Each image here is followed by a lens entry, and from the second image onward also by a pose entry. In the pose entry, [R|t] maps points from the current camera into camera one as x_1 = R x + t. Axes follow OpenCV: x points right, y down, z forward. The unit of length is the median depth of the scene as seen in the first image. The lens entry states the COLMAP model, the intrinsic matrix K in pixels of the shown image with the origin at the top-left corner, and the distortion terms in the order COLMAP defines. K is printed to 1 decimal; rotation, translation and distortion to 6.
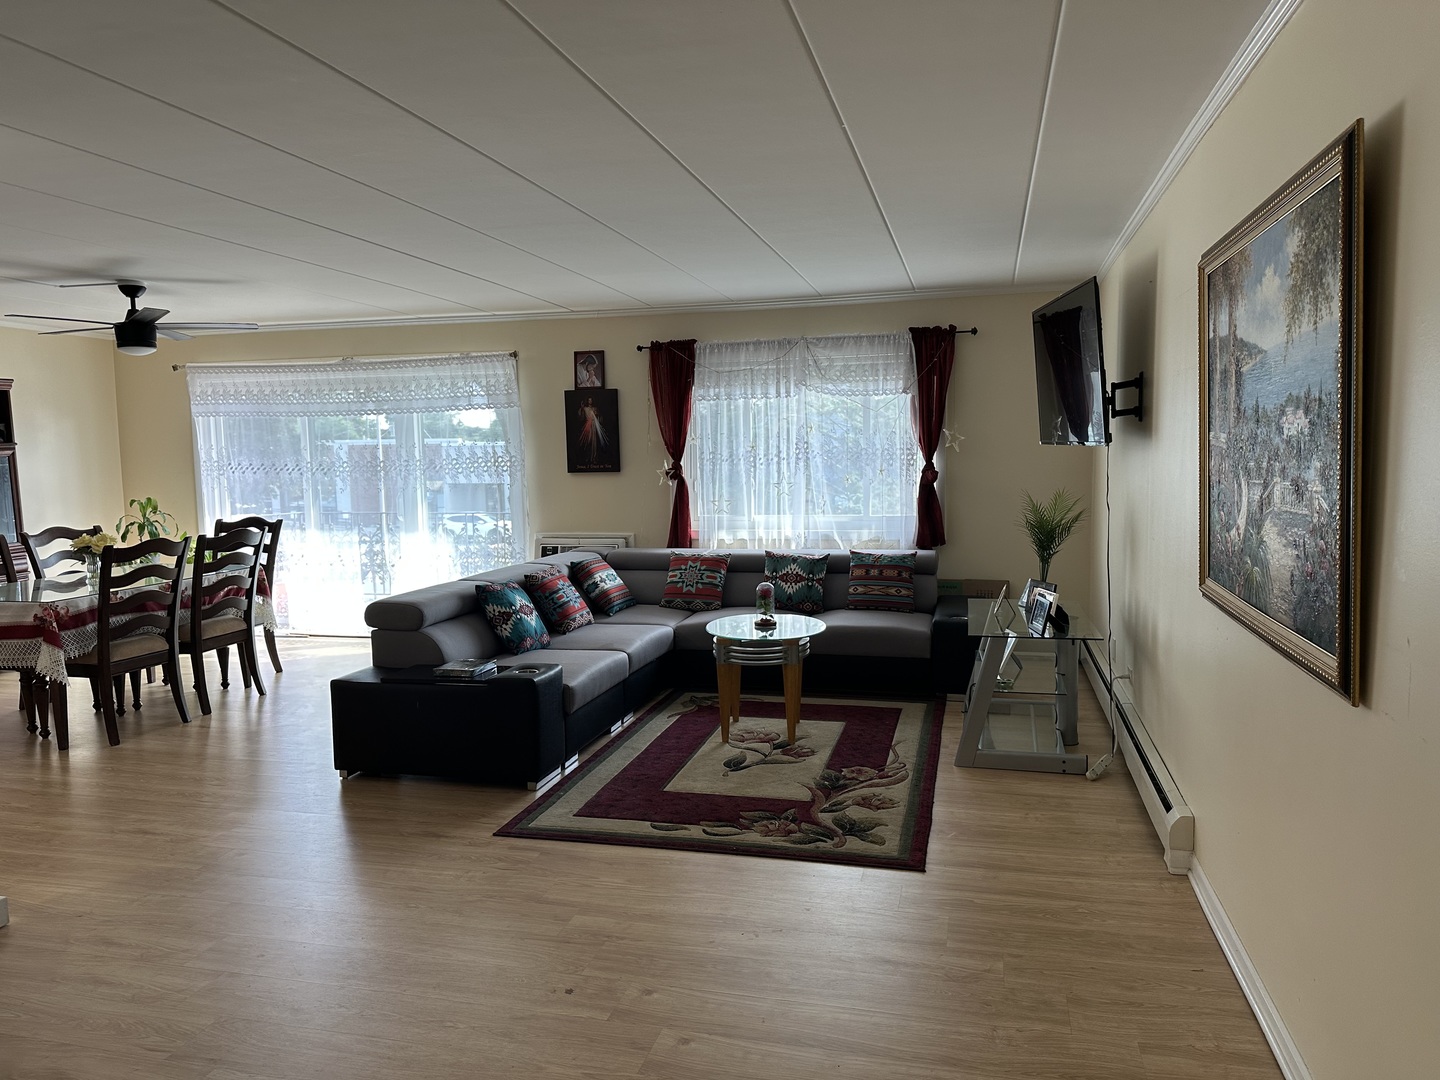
lens RADIAL K [[1009.3, 0, 727.7], [0, 1009.3, 543.6], [0, 0, 1]] dist [0.122673, -0.161659]
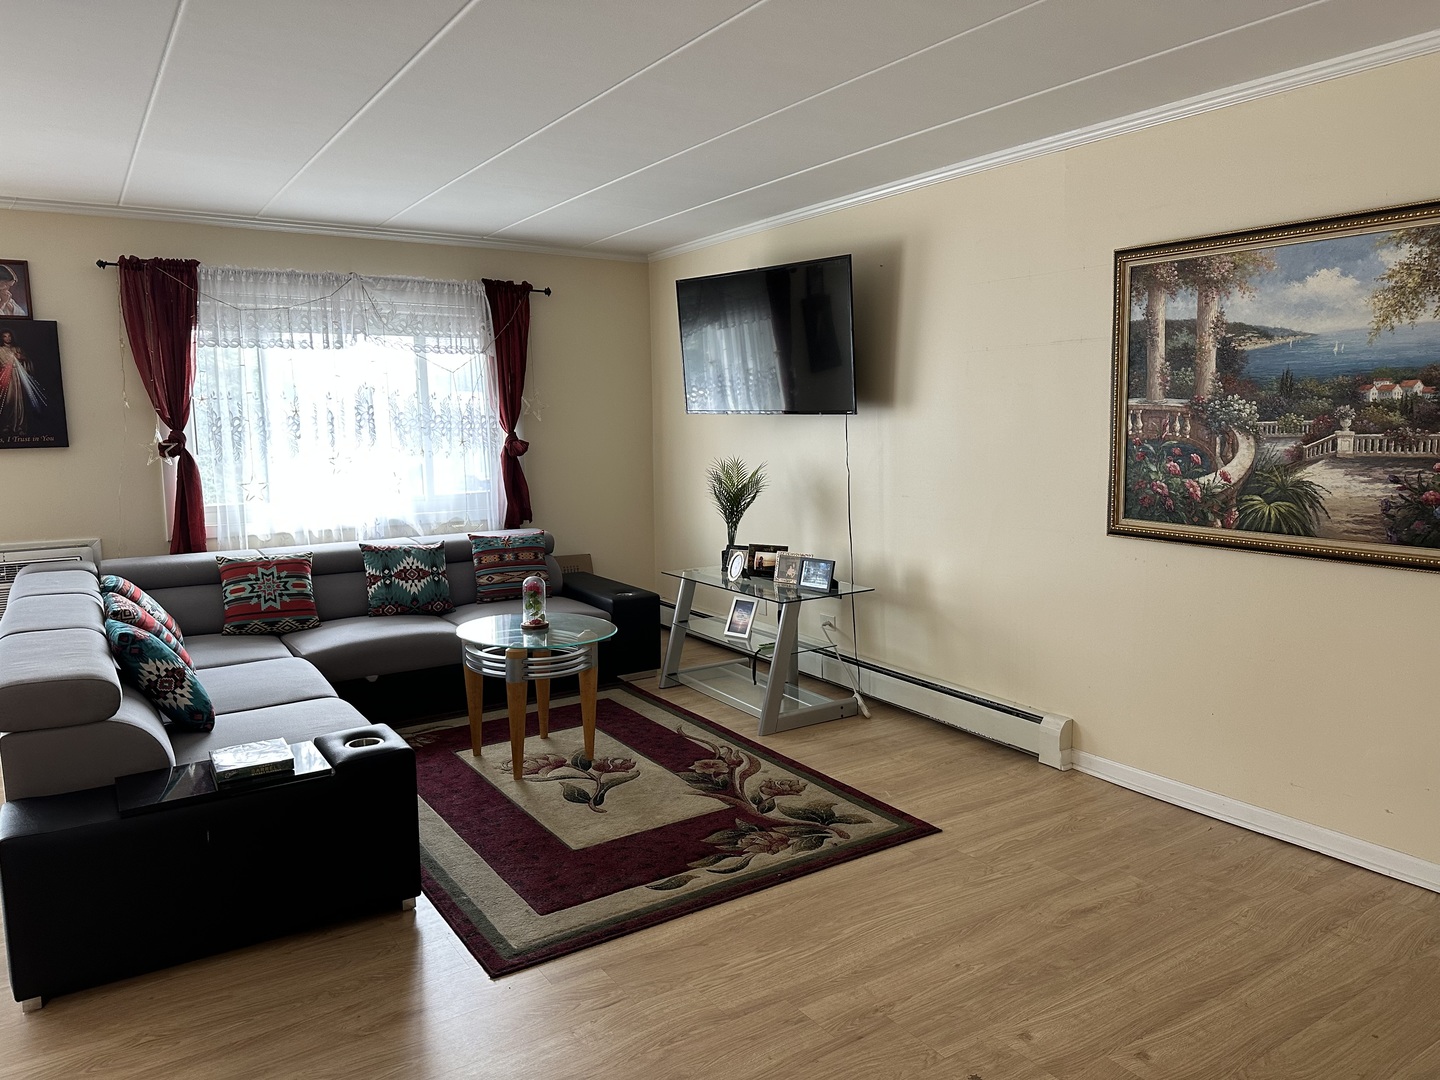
lens RADIAL K [[1009.3, 0, 727.7], [0, 1009.3, 543.6], [0, 0, 1]] dist [0.122673, -0.161659]
pose [[0.670437, -0.085304, 0.737047, -0.376200], [0.068234, 0.996248, 0.053236, -0.017104], [-0.738822, 0.014600, 0.673742, 0.265044]]
